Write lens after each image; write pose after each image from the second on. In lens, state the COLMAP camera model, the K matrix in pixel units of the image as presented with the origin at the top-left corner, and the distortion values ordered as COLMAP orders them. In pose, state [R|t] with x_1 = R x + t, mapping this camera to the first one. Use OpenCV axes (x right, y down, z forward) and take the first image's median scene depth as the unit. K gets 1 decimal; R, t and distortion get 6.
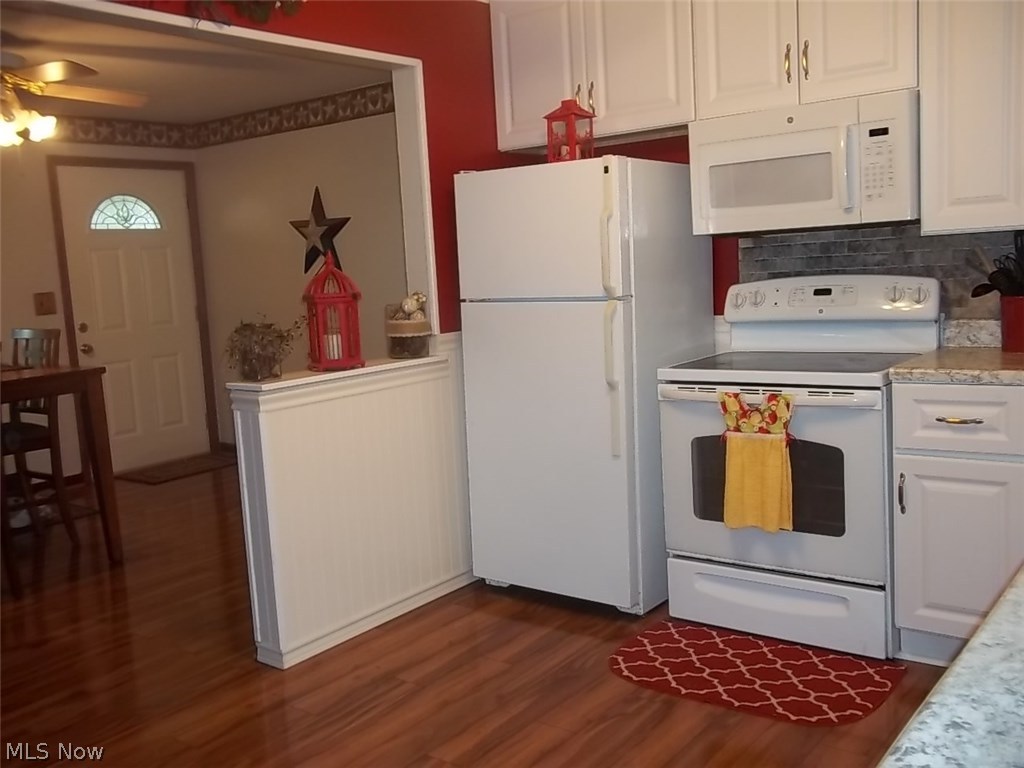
lens RADIAL K [[950.7, 0, 512.0], [0, 950.7, 384.0], [0, 0, 1]] dist [-0.015770, -0.010932]
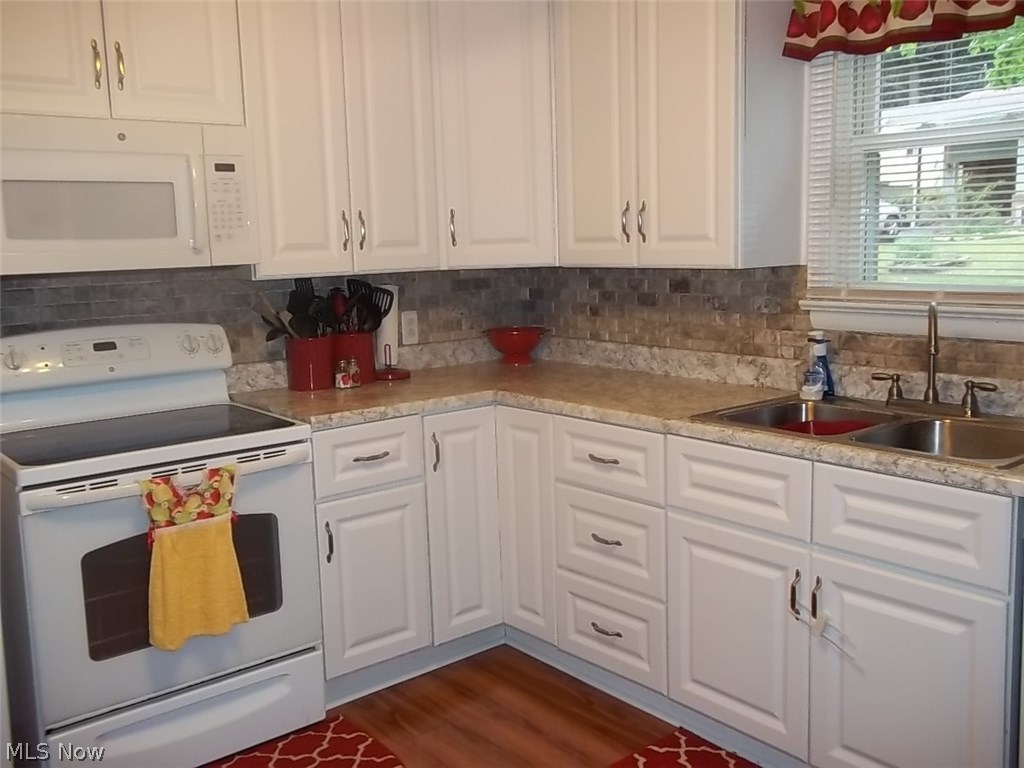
lens RADIAL K [[982.2, 0, 512.0], [0, 982.2, 384.0], [0, 0, 1]] dist [0.000094, 0.043828]
pose [[0.220733, -0.092947, 0.970895, -0.482858], [0.138747, 0.988317, 0.063071, -0.078564], [-0.965415, 0.120787, 0.231050, 0.524938]]
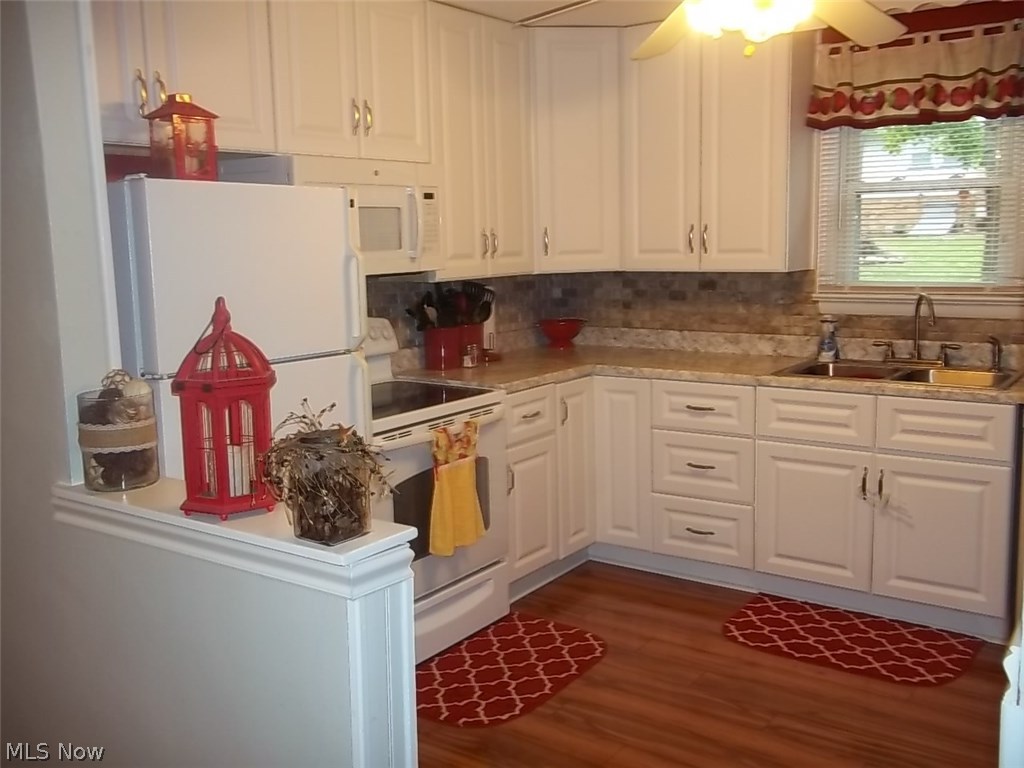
lens RADIAL K [[982.2, 0, 512.0], [0, 982.2, 384.0], [0, 0, 1]] dist [0.000094, 0.043828]
pose [[-0.044935, -0.090471, 0.994885, -0.855525], [0.151393, 0.983772, 0.096299, -0.132986], [-0.987452, 0.154946, -0.030509, 0.949490]]
